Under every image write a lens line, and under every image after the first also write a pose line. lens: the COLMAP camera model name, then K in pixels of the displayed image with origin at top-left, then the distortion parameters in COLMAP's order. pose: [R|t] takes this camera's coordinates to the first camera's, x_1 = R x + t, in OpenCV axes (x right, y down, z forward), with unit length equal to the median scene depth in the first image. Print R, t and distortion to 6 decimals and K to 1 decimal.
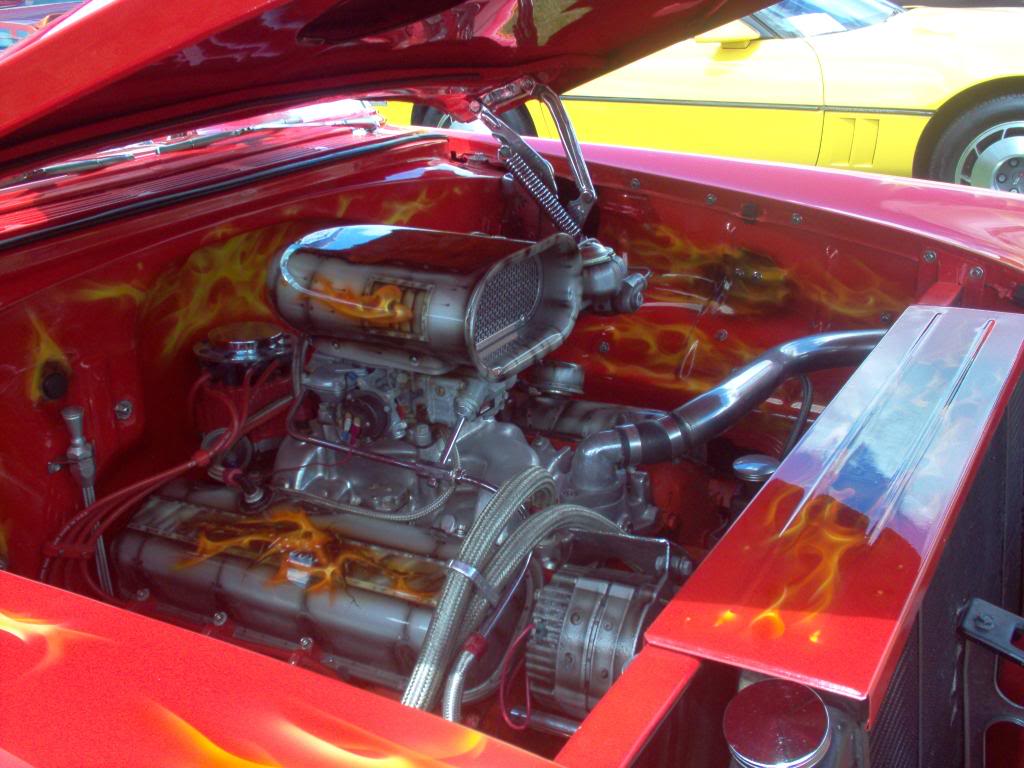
lens RADIAL K [[1060.4, 0, 512.0], [0, 1060.4, 384.0], [0, 0, 1]] dist [-0.008460, -0.007001]
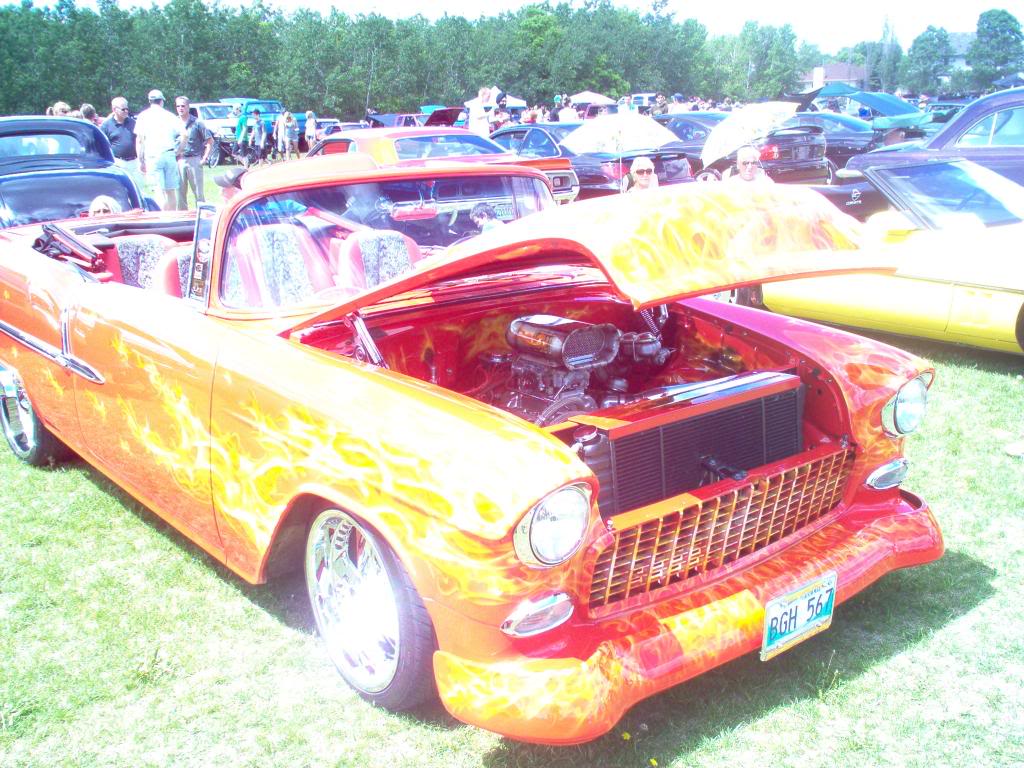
lens RADIAL K [[1060.4, 0, 512.0], [0, 1060.4, 384.0], [0, 0, 1]] dist [-0.008460, -0.007001]
pose [[0.947542, 0.112797, -0.299066, 0.586196], [-0.147526, 0.984374, -0.096142, 0.283424], [0.283549, 0.135219, 0.949377, -1.493370]]
